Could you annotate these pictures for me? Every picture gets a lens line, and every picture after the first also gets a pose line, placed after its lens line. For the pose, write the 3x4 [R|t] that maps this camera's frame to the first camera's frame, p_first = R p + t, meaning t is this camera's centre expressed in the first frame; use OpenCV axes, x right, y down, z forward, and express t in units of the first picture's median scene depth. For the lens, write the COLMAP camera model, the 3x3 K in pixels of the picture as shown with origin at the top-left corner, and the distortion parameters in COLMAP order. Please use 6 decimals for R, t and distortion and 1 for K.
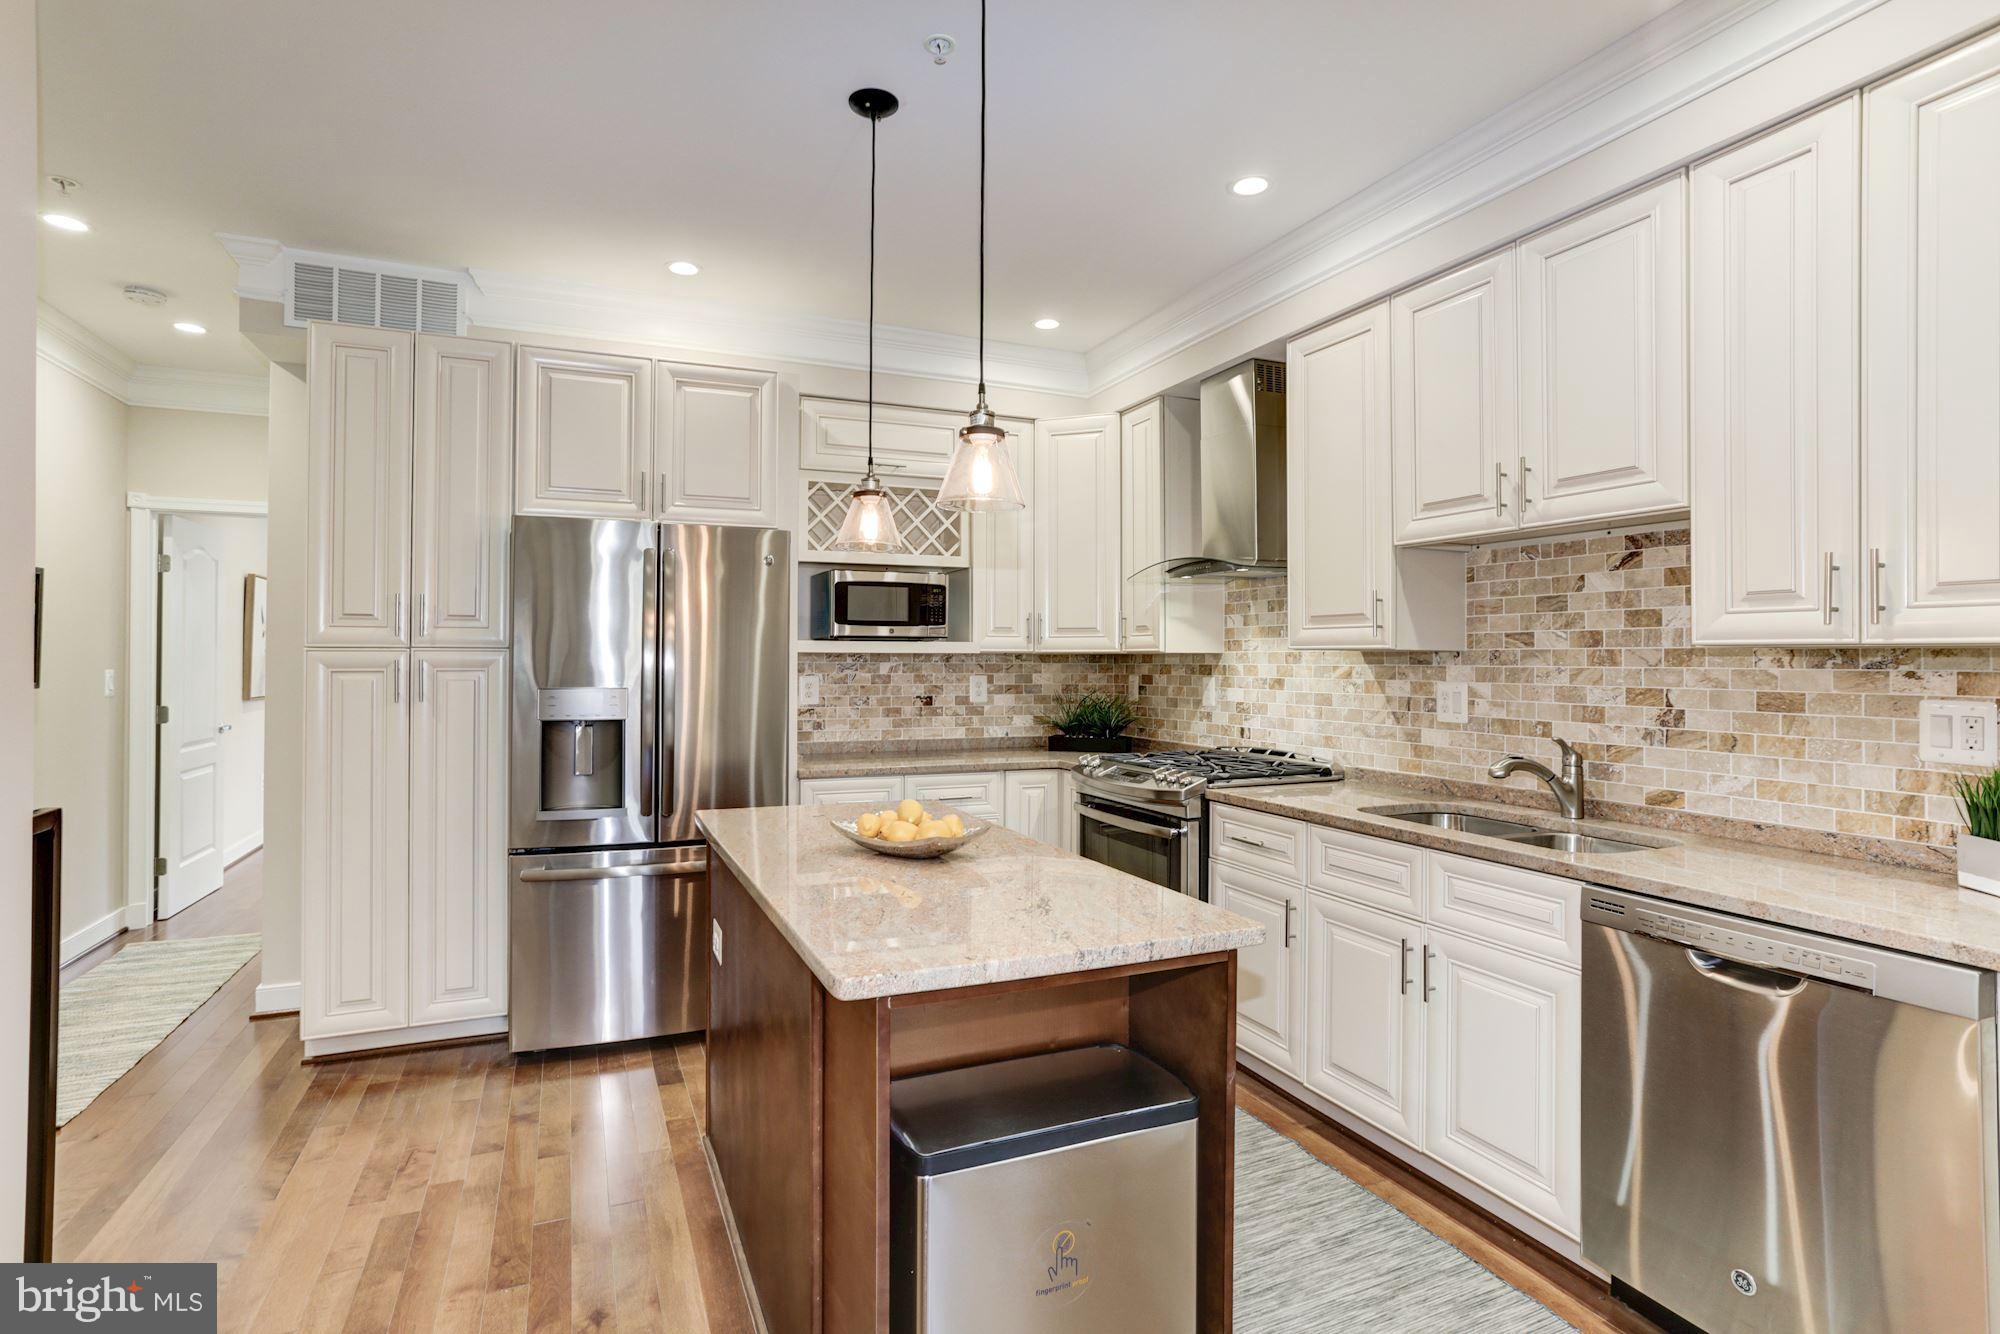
lens RADIAL K [[986.7, 0, 986.8], [0, 986.7, 646.1], [0, 0, 1]] dist [-0.035526, 0.037427]
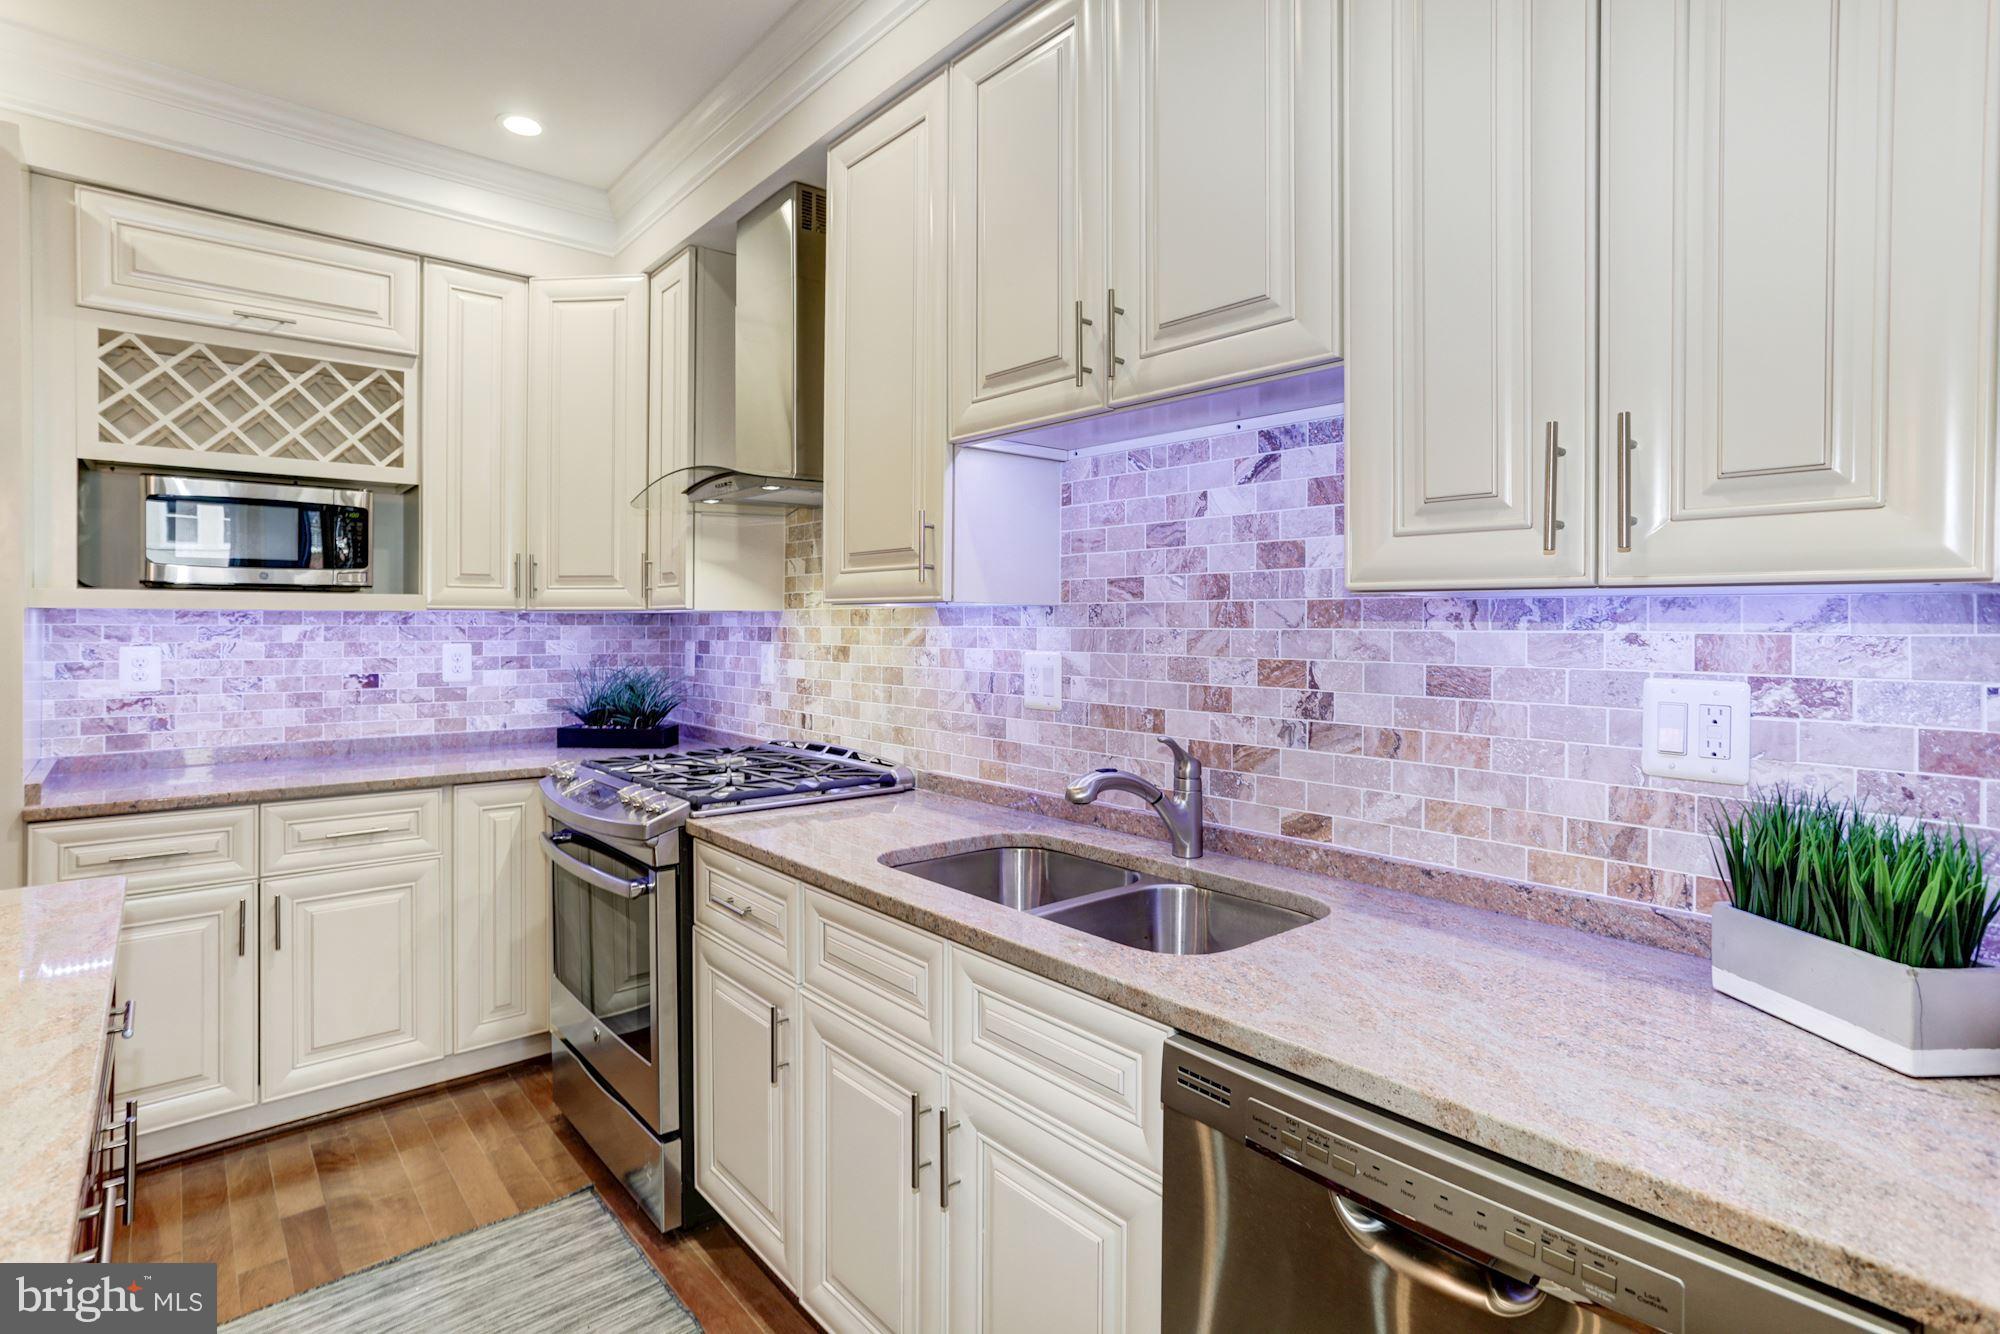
lens RADIAL K [[1002.2, 0, 996.1], [0, 1002.2, 624.1], [0, 0, 1]] dist [-0.053833, 0.062364]
pose [[0.956982, -0.001627, 0.290142, 0.259656], [-0.002671, 0.999892, 0.014418, 0.008245], [-0.290135, -0.014573, 0.956875, 0.365810]]
